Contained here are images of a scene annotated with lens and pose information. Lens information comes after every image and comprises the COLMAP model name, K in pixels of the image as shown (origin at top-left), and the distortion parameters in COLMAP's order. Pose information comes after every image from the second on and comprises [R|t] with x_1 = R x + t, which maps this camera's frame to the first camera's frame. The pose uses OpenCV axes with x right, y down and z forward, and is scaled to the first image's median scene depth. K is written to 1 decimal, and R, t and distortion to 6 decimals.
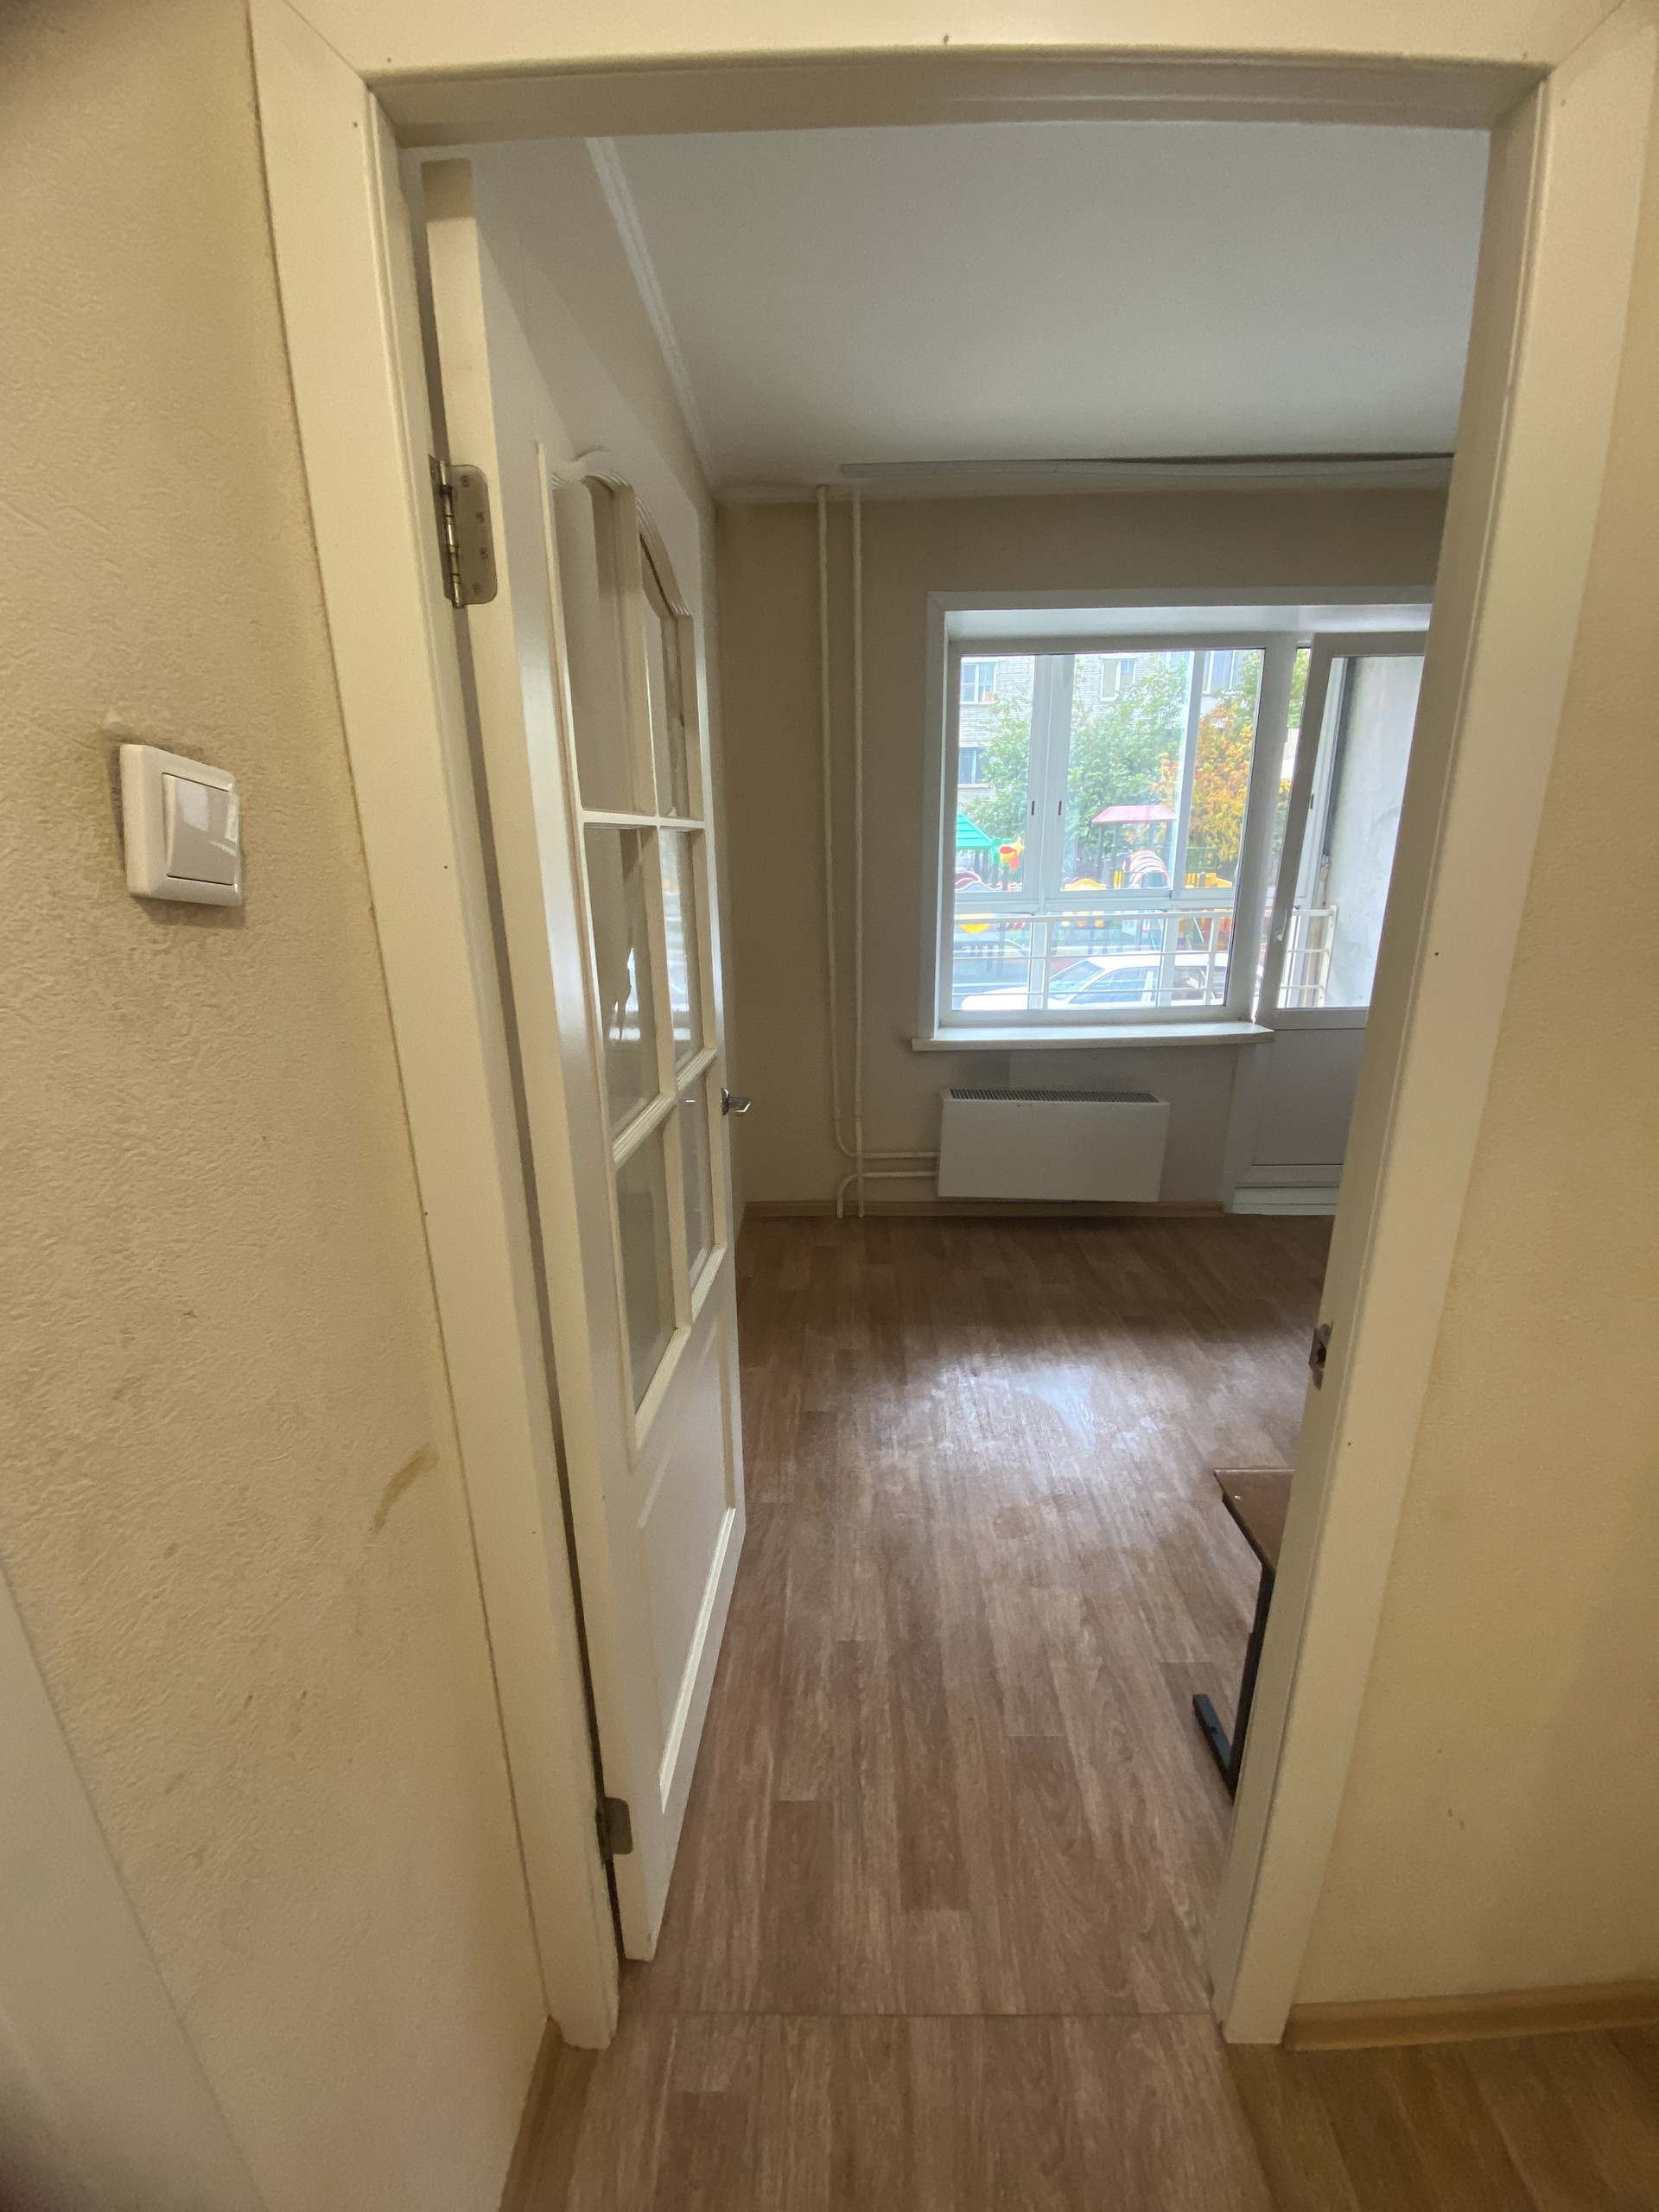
lens RADIAL K [[895.1, 0, 829.5], [0, 895.1, 1106.0], [0, 0, 1]] dist [0.019965, -0.020157]
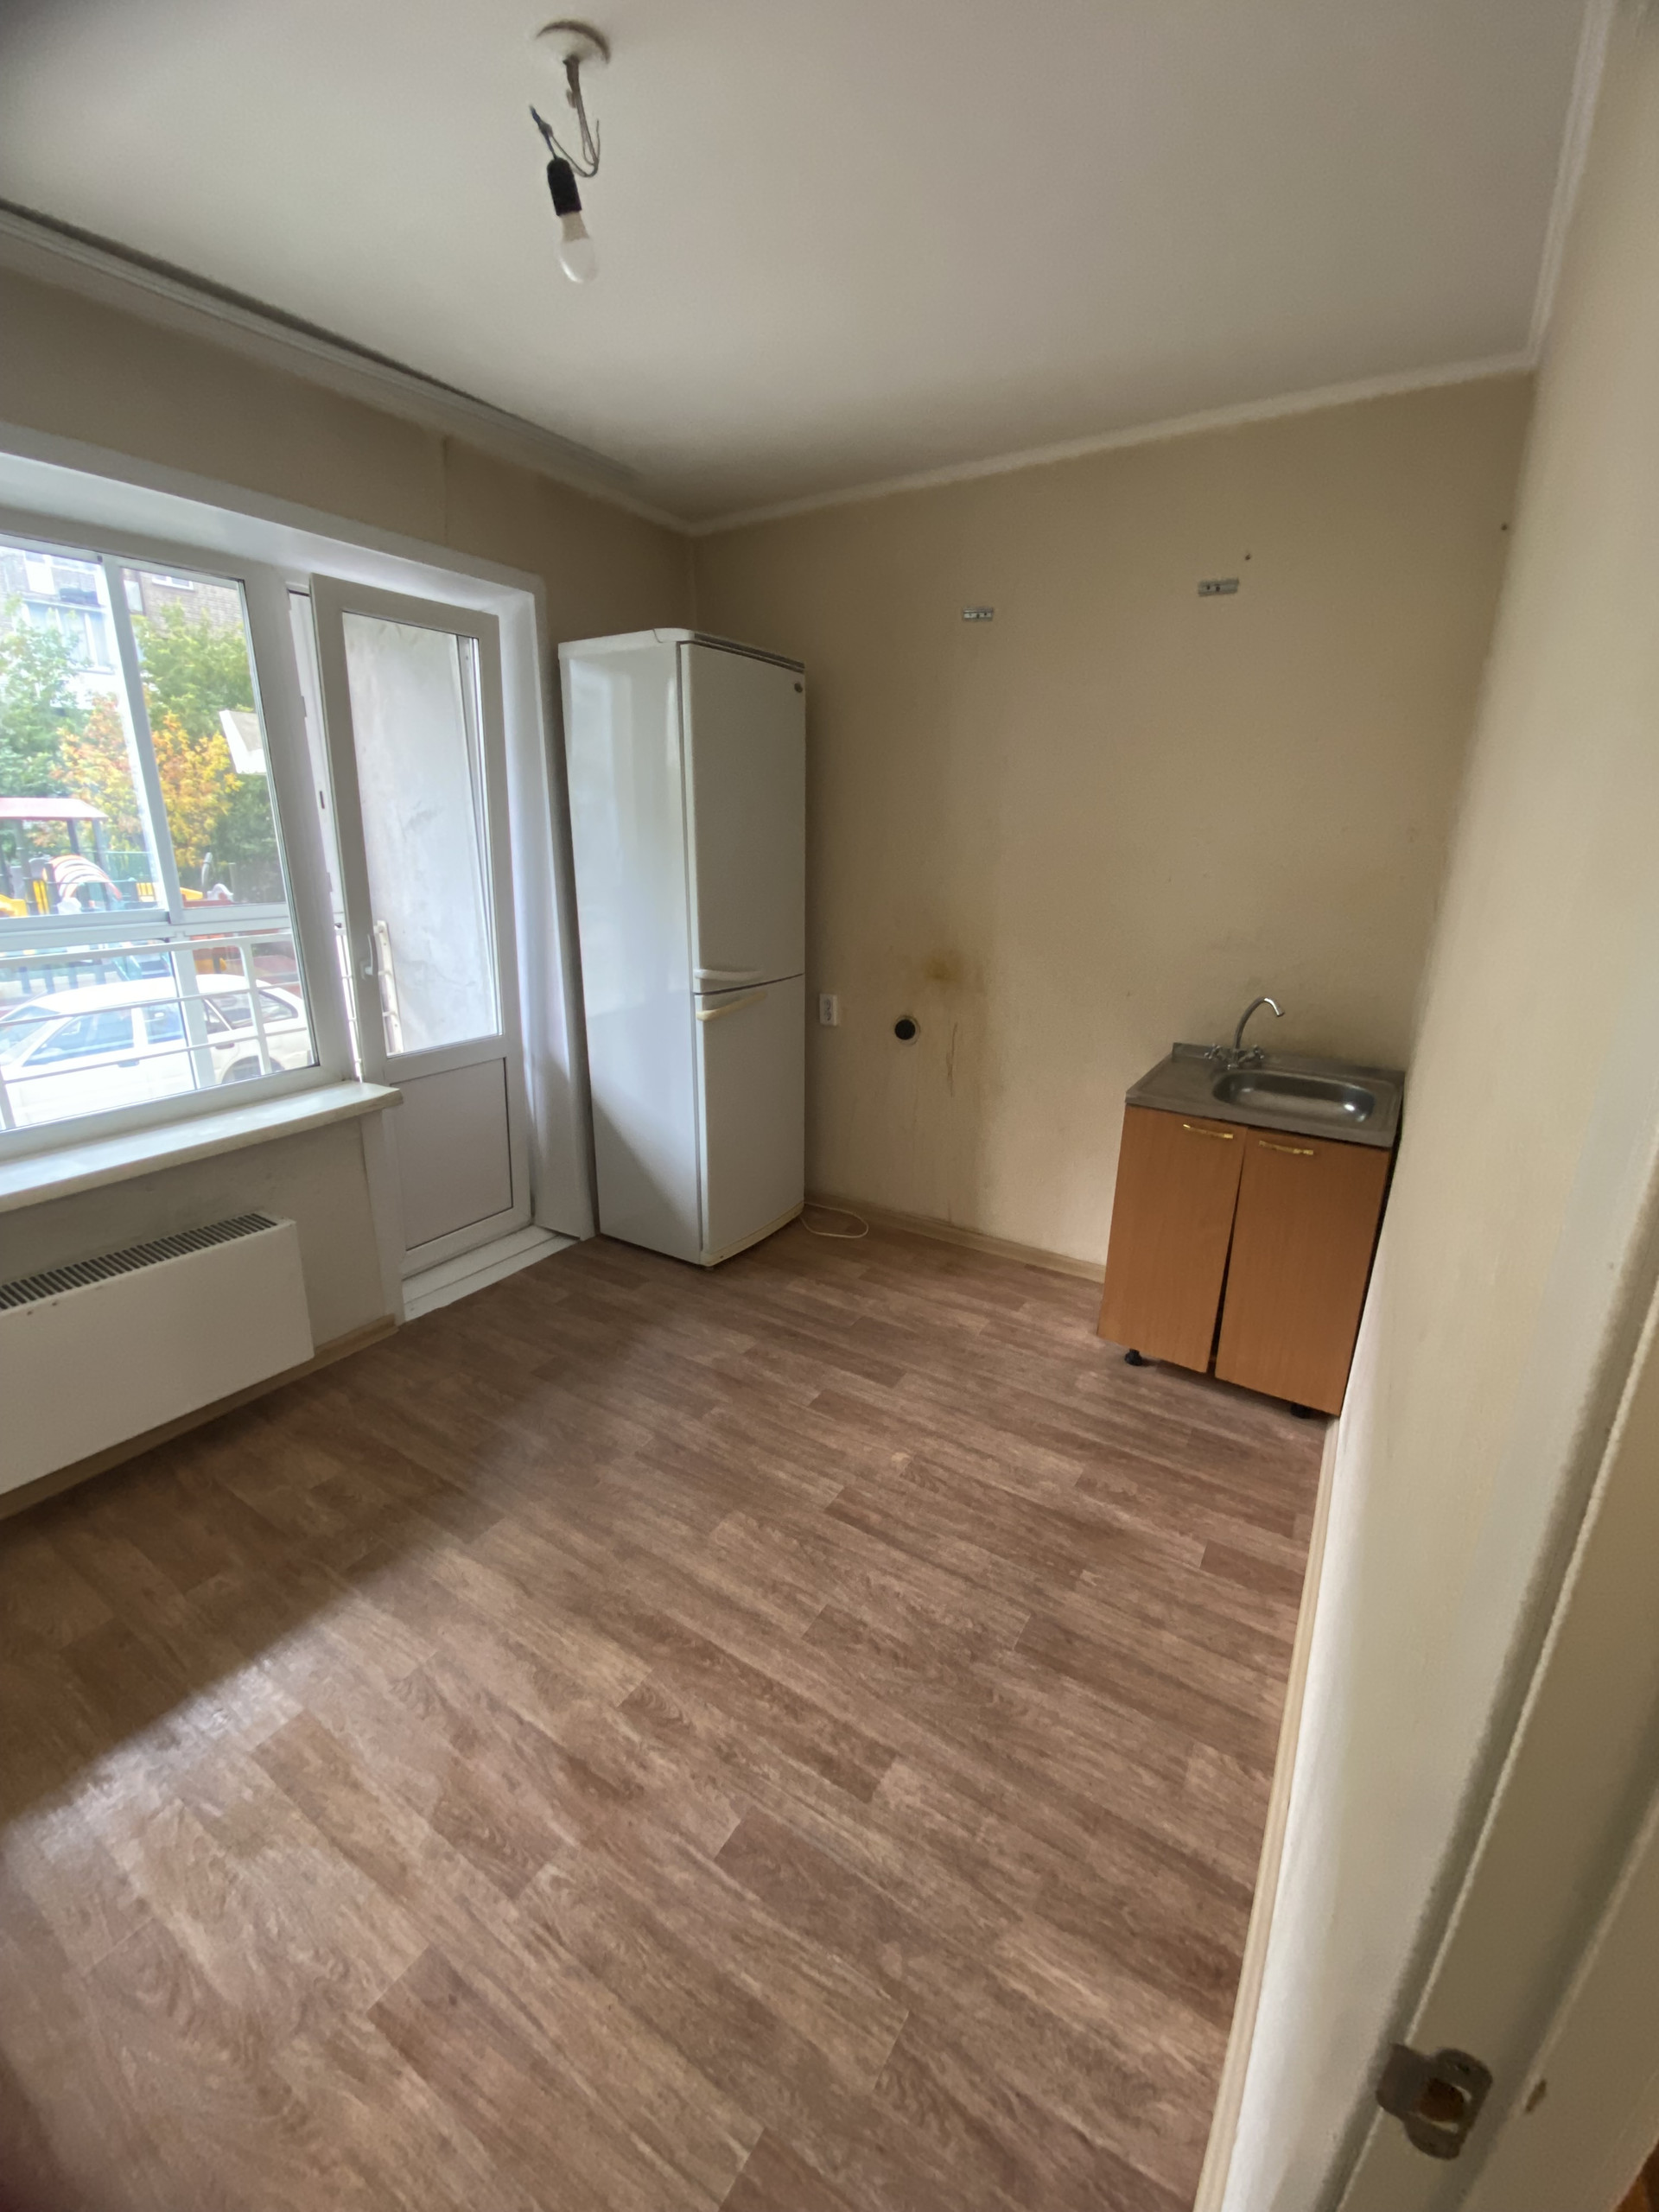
lens RADIAL K [[884.6, 0, 825.7], [0, 884.6, 1110.8], [0, 0, 1]] dist [0.016395, -0.018988]
pose [[0.525310, -0.233383, 0.818280, 0.050985], [0.230192, 0.964772, 0.127388, -0.077566], [-0.819183, 0.121443, 0.560526, 0.257148]]
